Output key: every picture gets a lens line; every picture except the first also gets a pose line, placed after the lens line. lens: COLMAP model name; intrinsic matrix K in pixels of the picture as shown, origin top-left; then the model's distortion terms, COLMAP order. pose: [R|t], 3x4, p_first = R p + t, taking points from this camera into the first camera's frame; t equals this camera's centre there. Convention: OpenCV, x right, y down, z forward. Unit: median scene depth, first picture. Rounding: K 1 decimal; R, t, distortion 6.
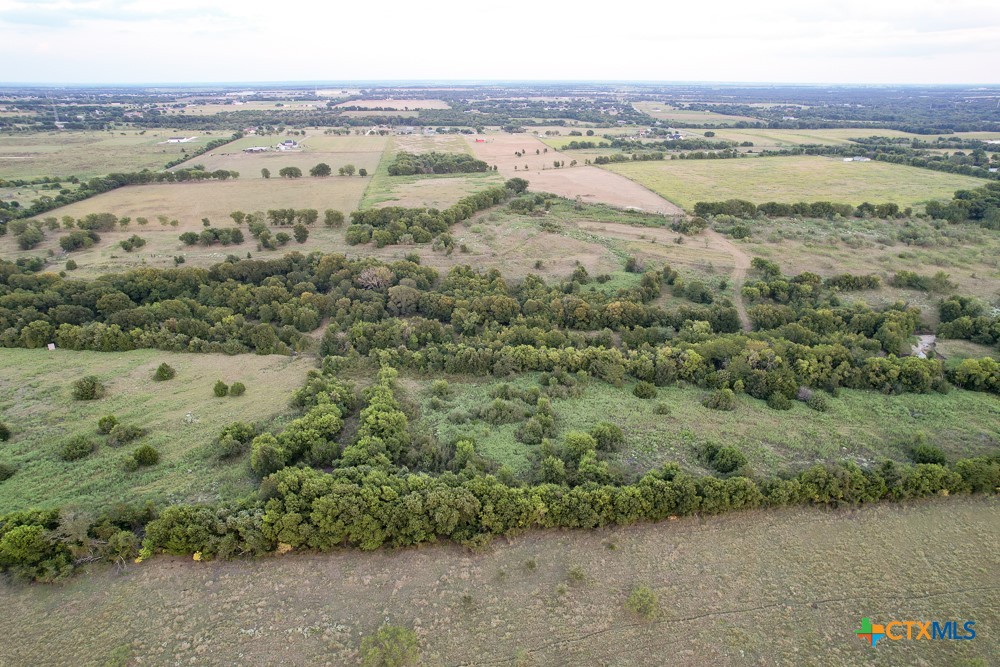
lens RADIAL K [[645.1, 0, 502.7], [0, 645.1, 333.0], [0, 0, 1]] dist [-0.092629, 0.084908]
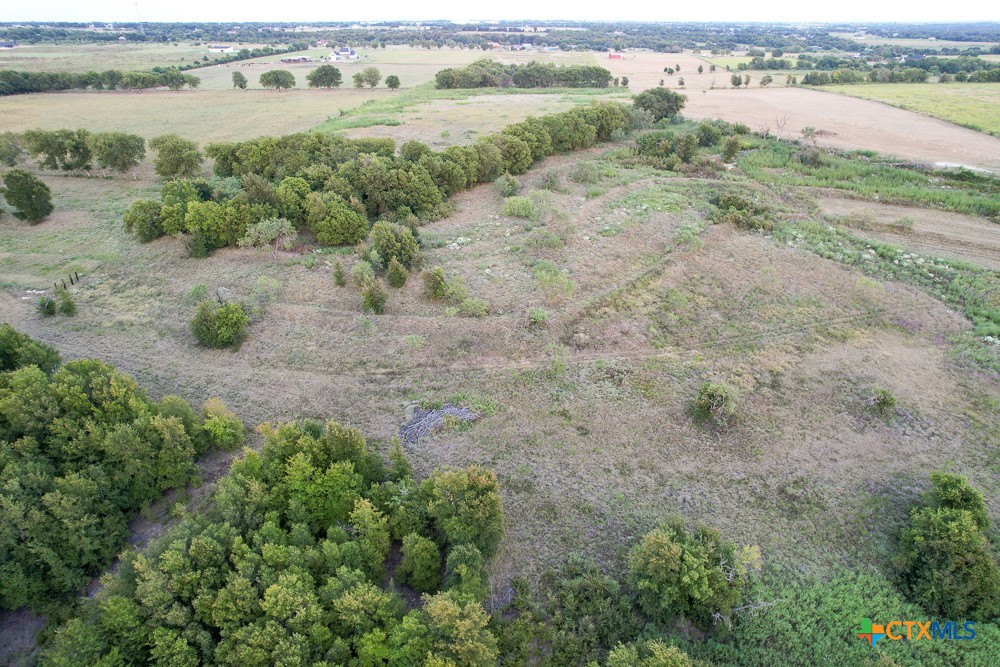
lens RADIAL K [[645.1, 0, 502.7], [0, 645.1, 333.0], [0, 0, 1]] dist [-0.092629, 0.084908]
pose [[0.975897, 0.095580, -0.196186, 0.027351], [-0.079709, 0.992990, 0.087276, -0.148103], [0.203152, -0.069535, 0.976675, 0.787626]]
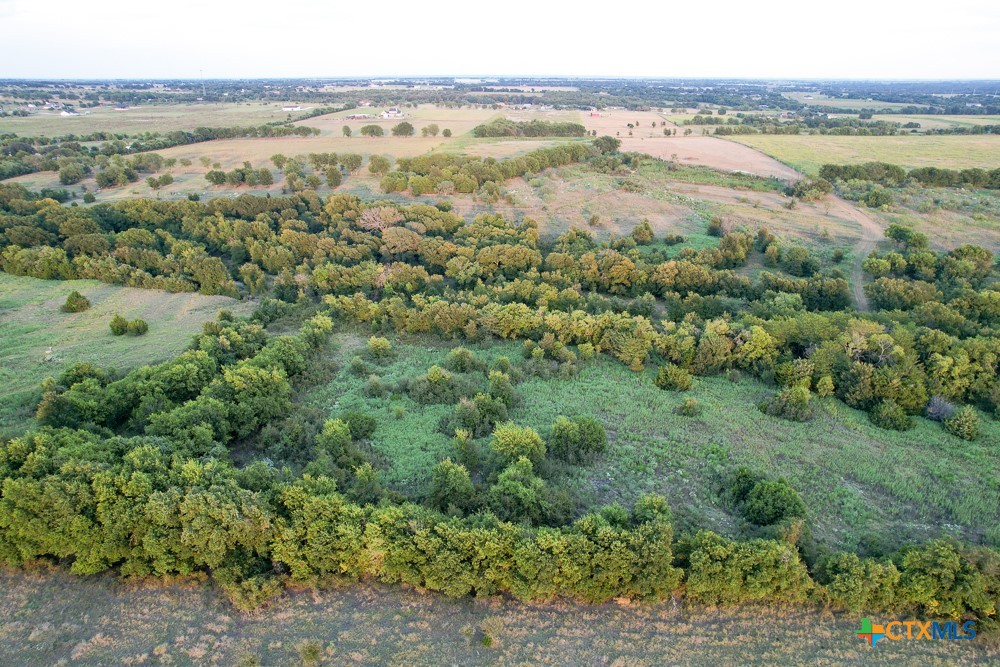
lens RADIAL K [[645.1, 0, 502.7], [0, 645.1, 333.0], [0, 0, 1]] dist [-0.092629, 0.084908]
pose [[0.977196, 0.080001, -0.196690, 0.114225], [-0.078911, 0.996792, 0.013386, 0.030754], [0.197130, 0.002440, 0.980374, 0.206976]]
